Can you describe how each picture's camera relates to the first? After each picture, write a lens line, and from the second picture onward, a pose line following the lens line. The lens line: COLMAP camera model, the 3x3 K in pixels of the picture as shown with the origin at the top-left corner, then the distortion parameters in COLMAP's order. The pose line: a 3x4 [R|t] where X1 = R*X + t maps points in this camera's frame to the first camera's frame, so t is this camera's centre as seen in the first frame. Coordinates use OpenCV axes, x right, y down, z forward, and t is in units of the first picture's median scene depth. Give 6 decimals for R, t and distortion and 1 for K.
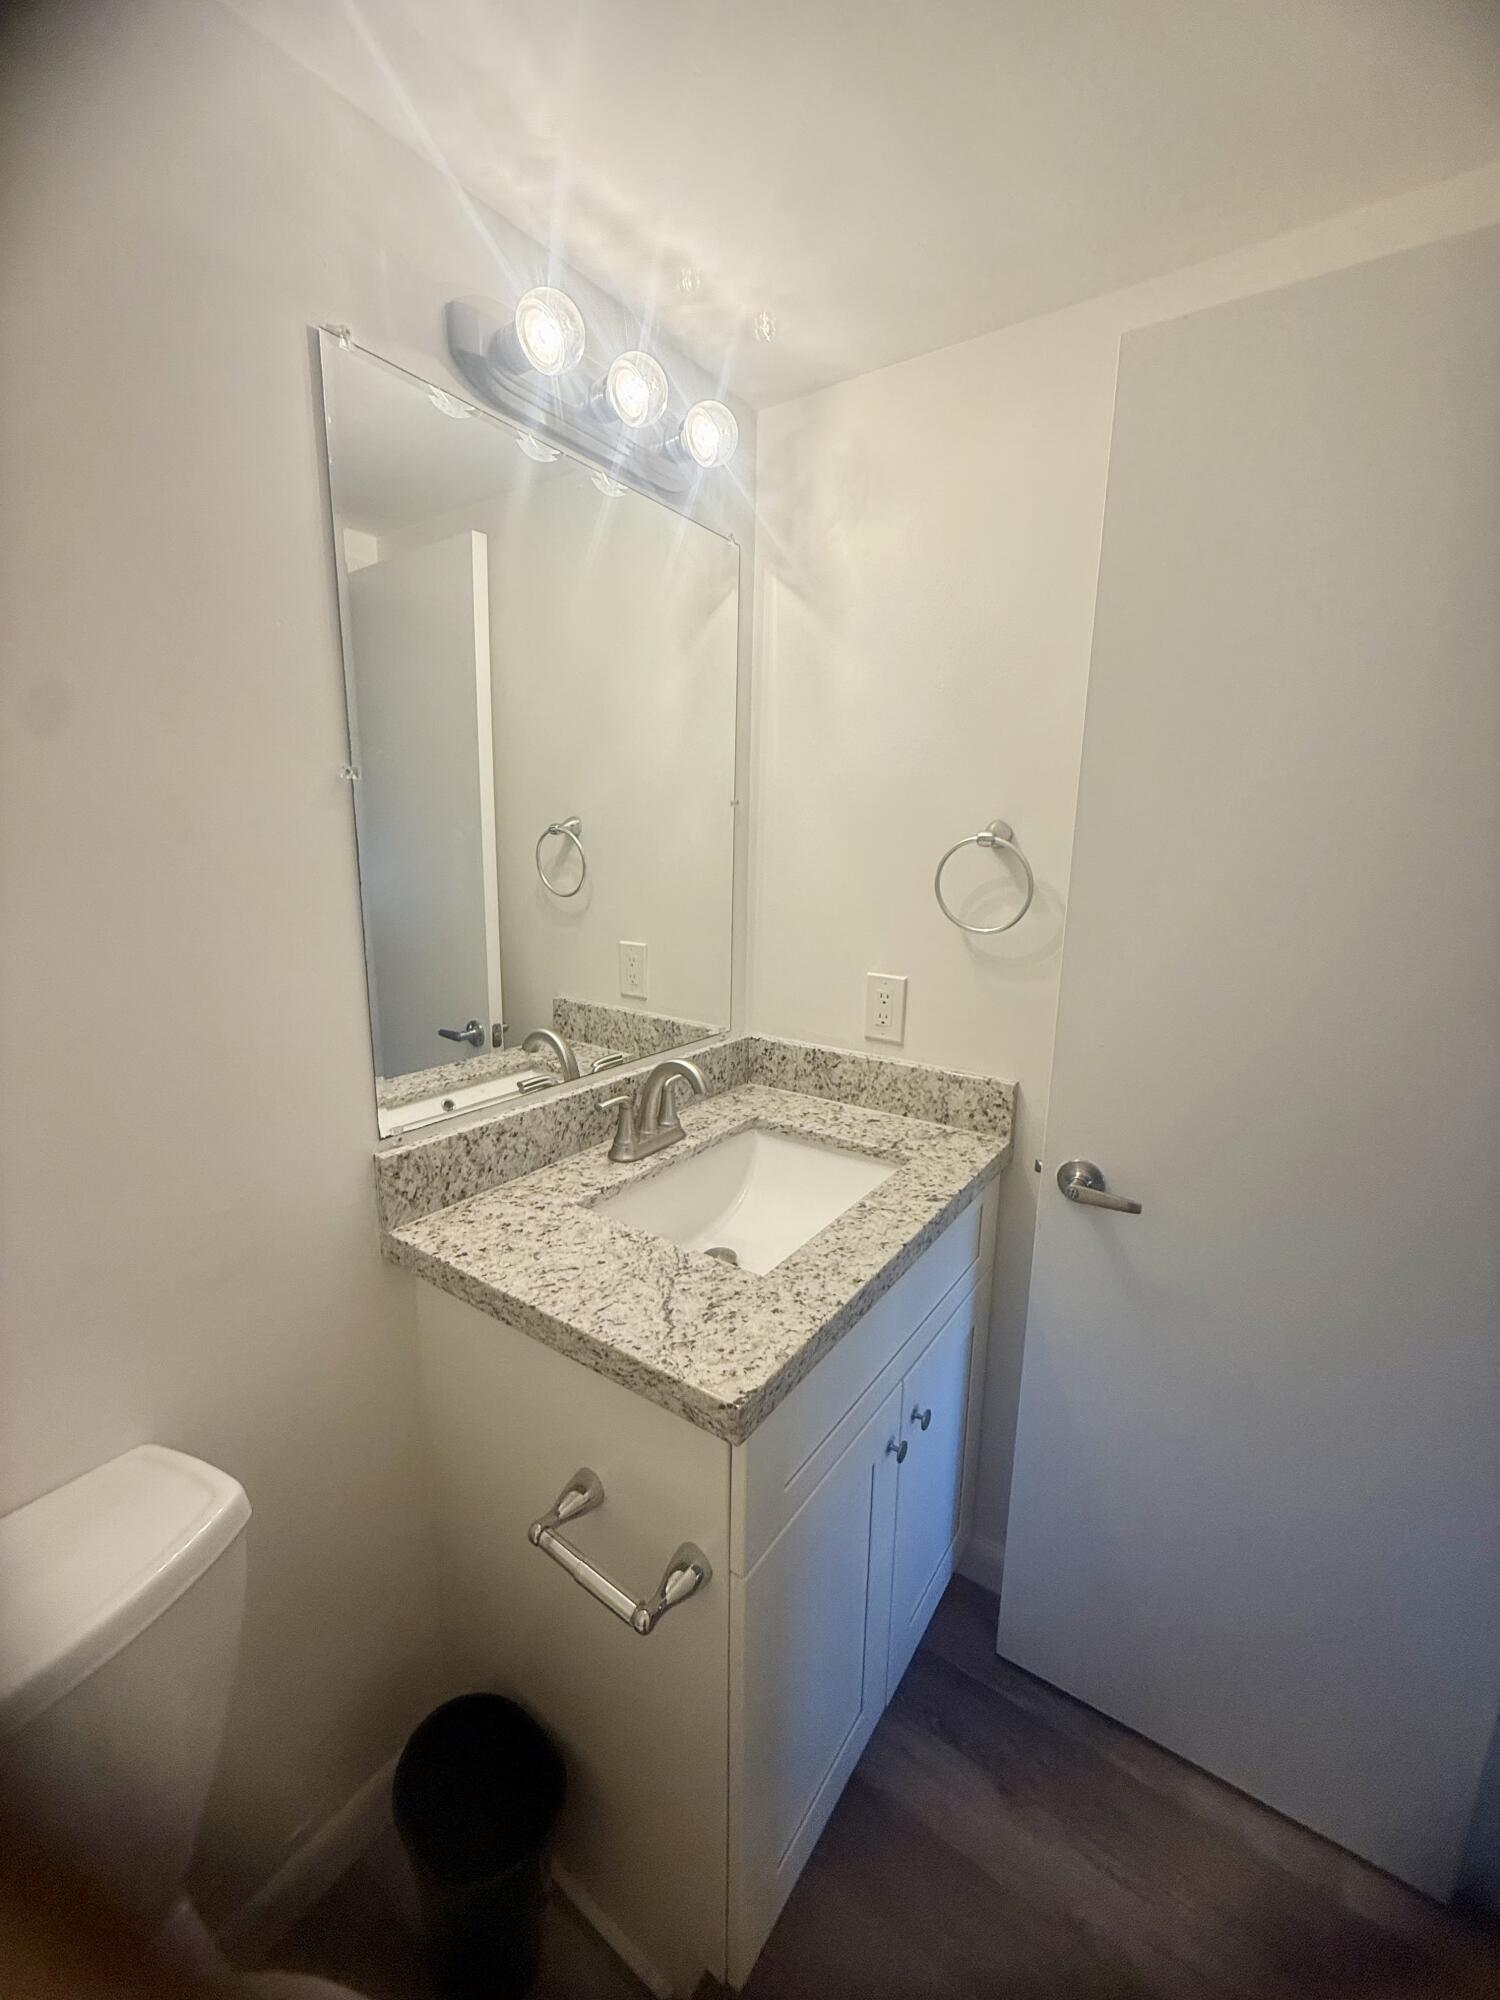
lens RADIAL K [[782.4, 0, 748.7], [0, 782.4, 998.4], [0, 0, 1]] dist [0.002985, 0.000301]
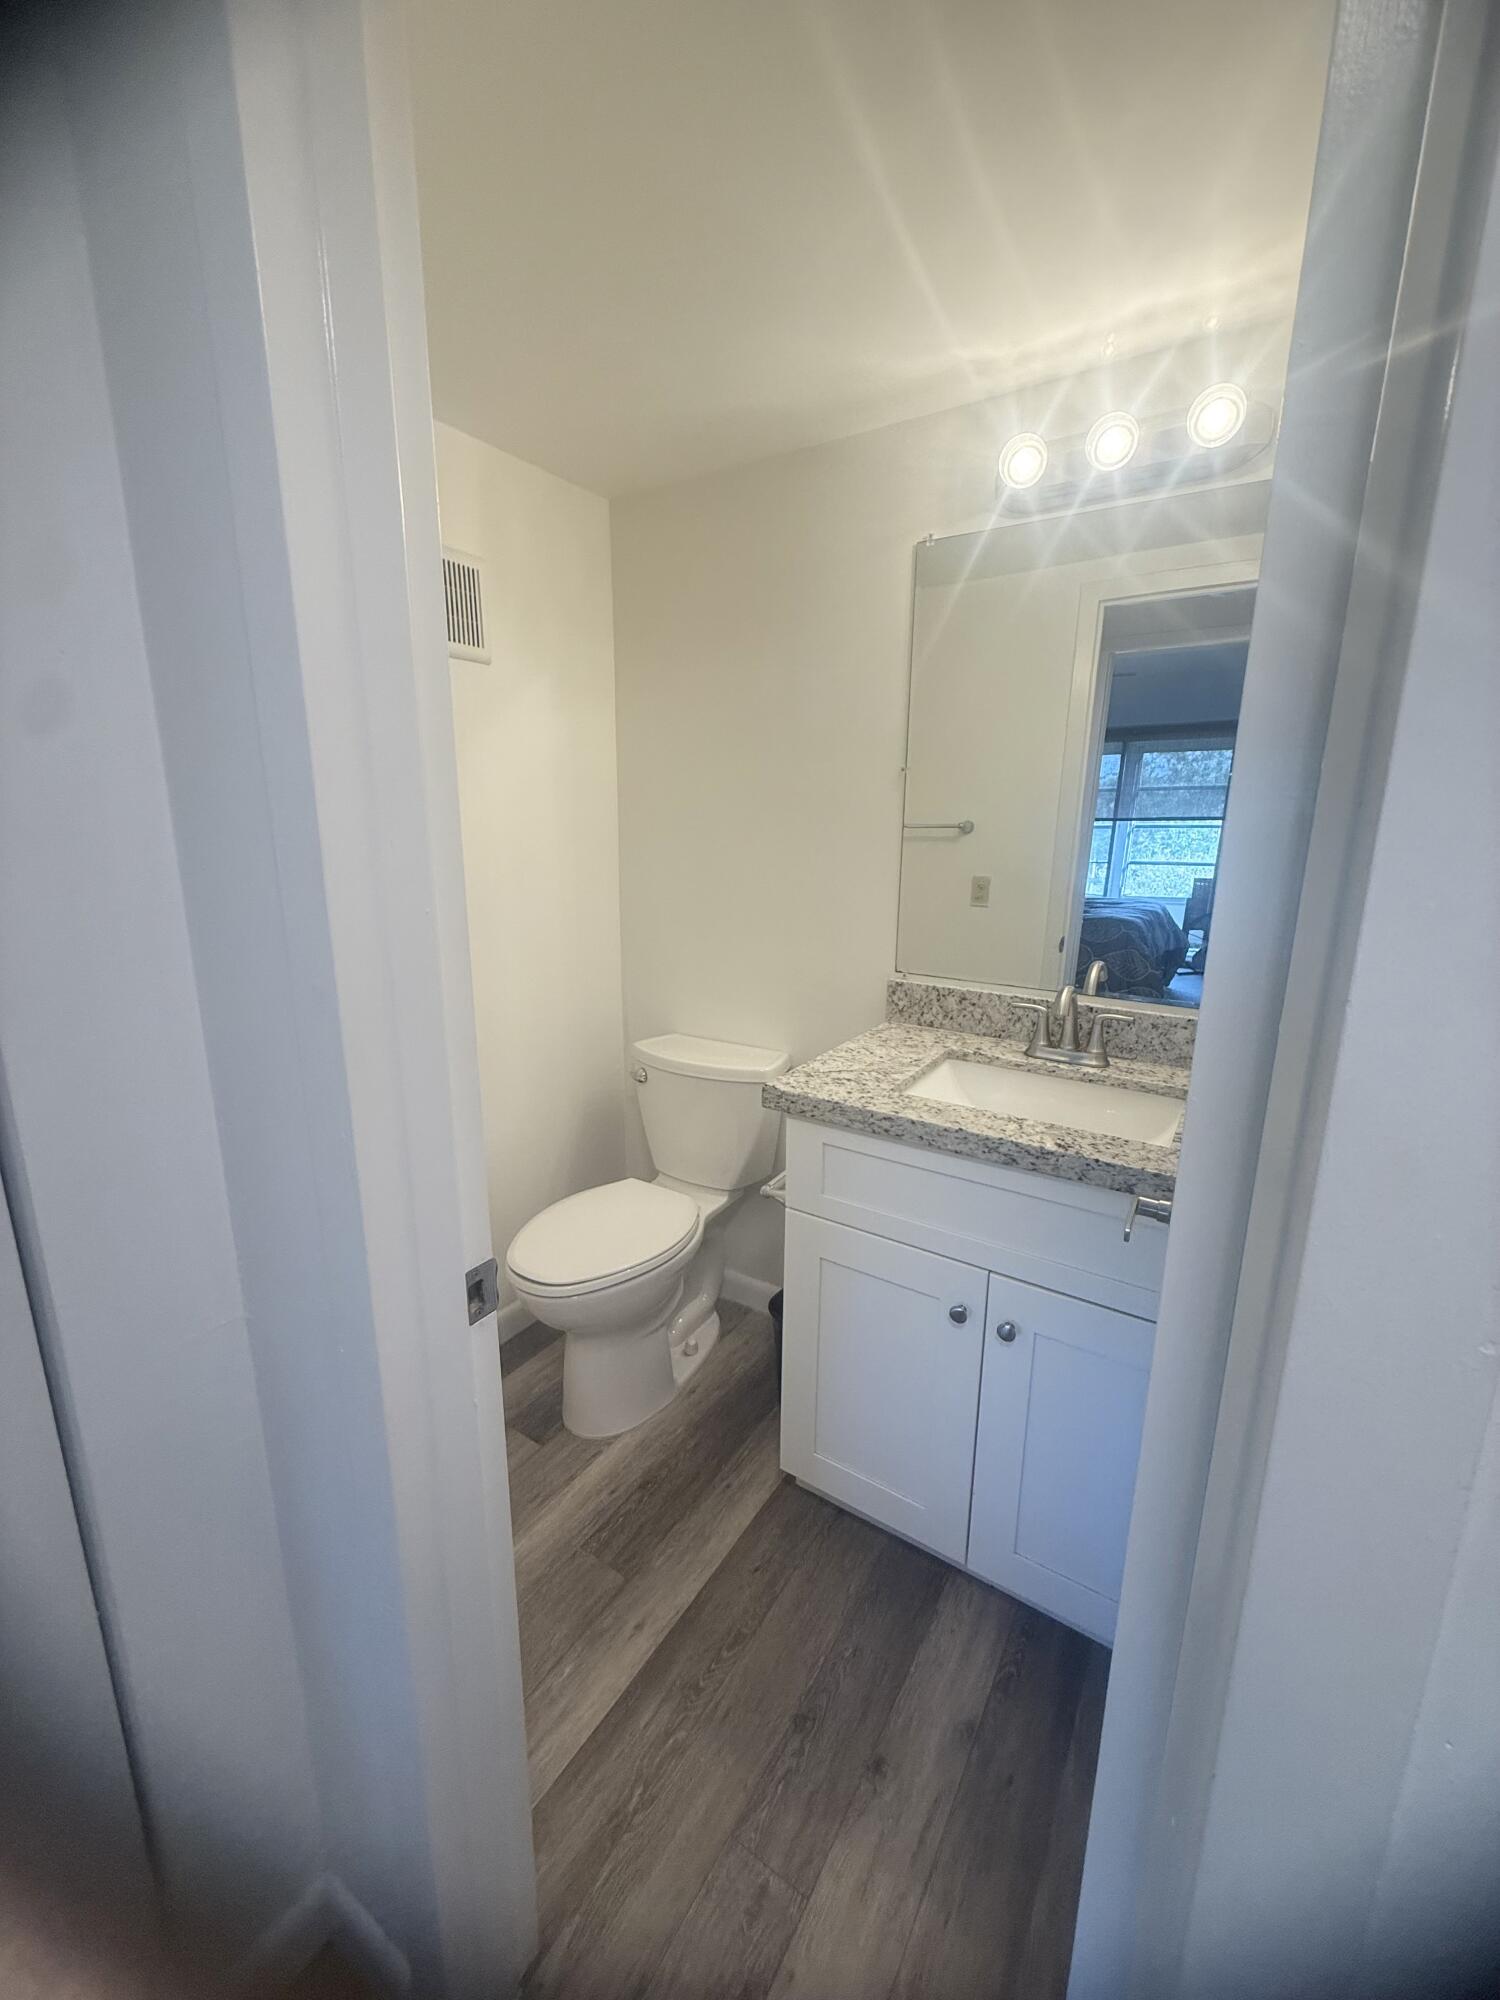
lens RADIAL K [[782.4, 0, 748.0], [0, 782.4, 997.6], [0, 0, 1]] dist [0.002985, 0.000301]
pose [[0.026314, 0.207967, -0.977782, 1.223588], [-0.202653, 0.958921, 0.198502, -0.050629], [0.978897, 0.192927, 0.067378, 0.507657]]
